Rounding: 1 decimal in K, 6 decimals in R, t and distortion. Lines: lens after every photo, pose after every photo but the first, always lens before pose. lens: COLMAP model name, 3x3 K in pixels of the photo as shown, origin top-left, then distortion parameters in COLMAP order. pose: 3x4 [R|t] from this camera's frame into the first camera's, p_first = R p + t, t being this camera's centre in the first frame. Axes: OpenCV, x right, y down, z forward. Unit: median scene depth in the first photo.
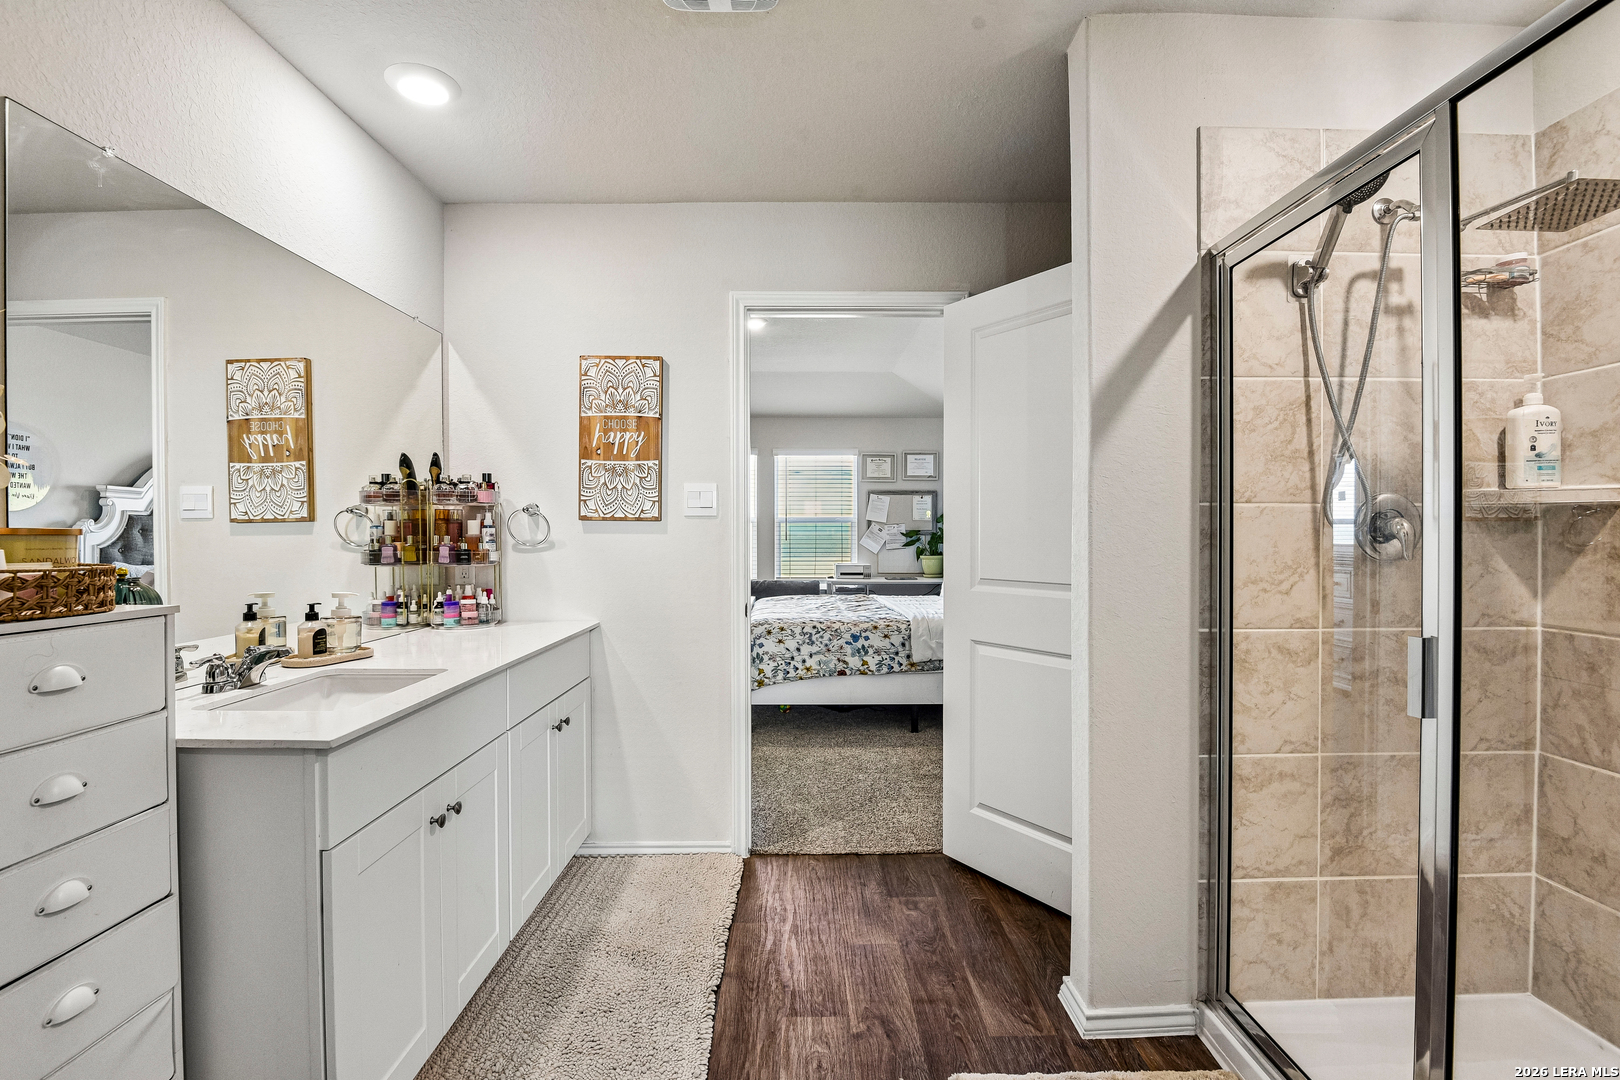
lens RADIAL K [[738.2, 0, 803.8], [0, 738.2, 541.0], [0, 0, 1]] dist [-0.015232, -0.000736]
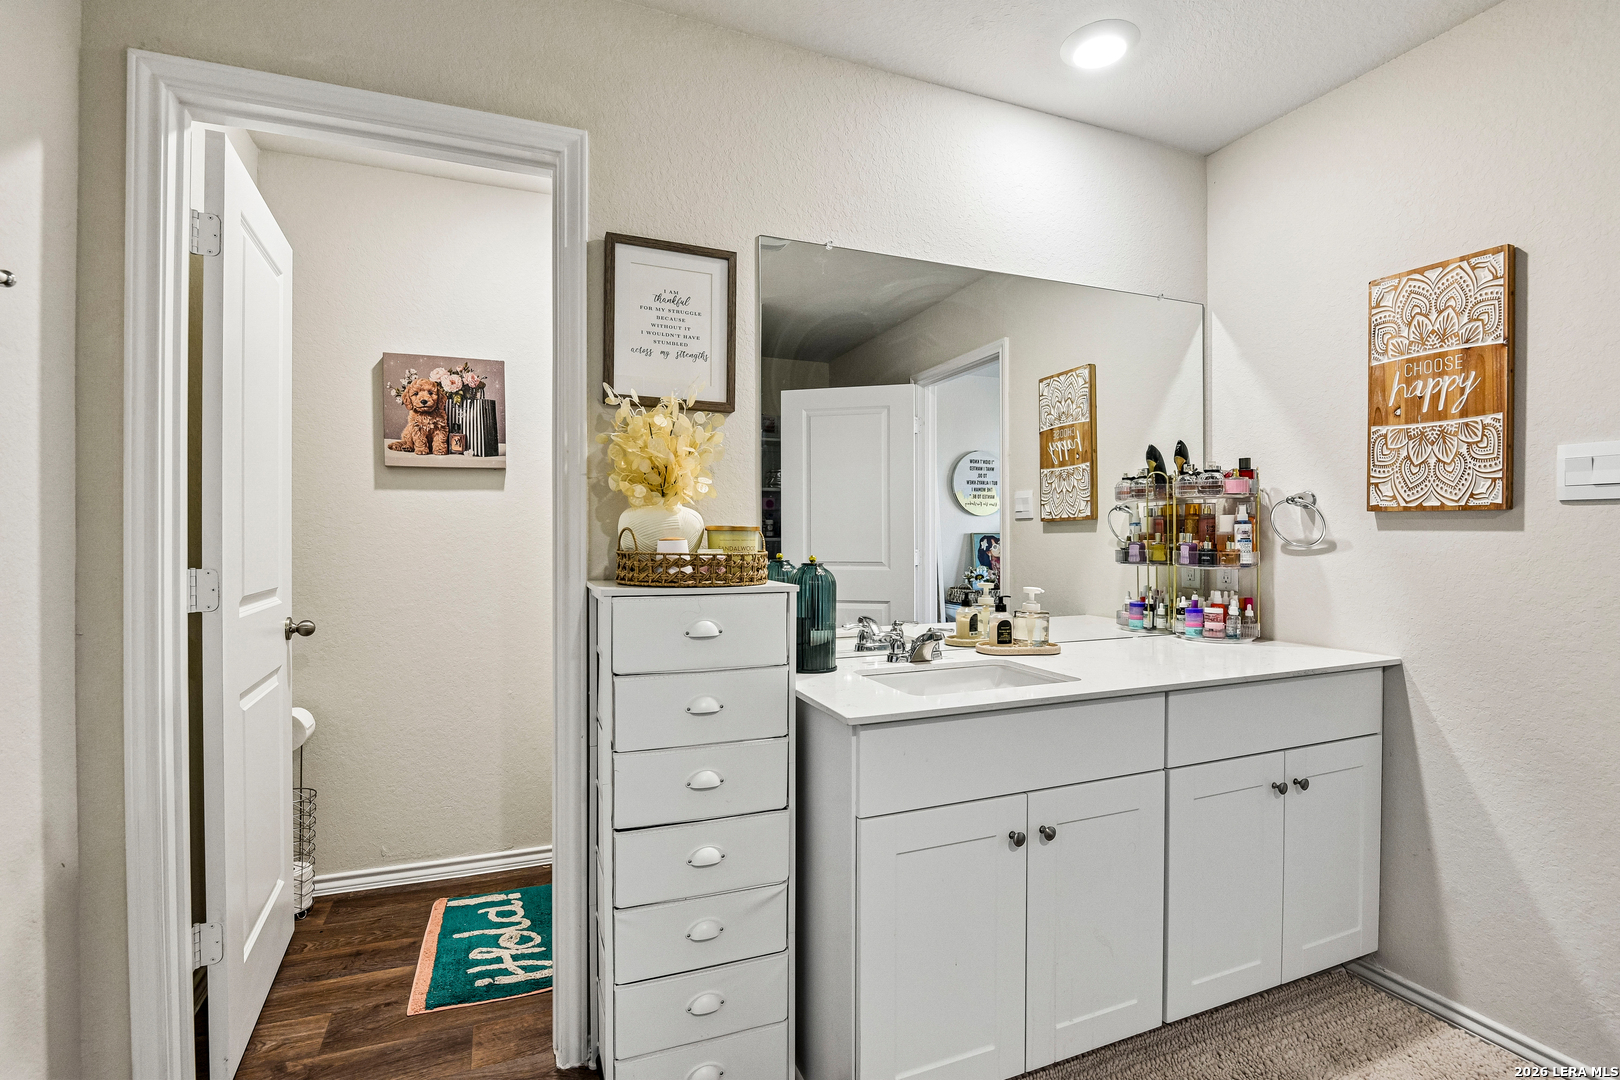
lens RADIAL K [[742.2, 0, 804.6], [0, 742.2, 538.0], [0, 0, 1]] dist [-0.012703, -0.005241]
pose [[0.375630, 0.007368, -0.926740, 0.152391], [-0.010127, 0.999941, 0.003845, -0.000086], [0.926714, 0.007941, 0.375683, 0.226054]]
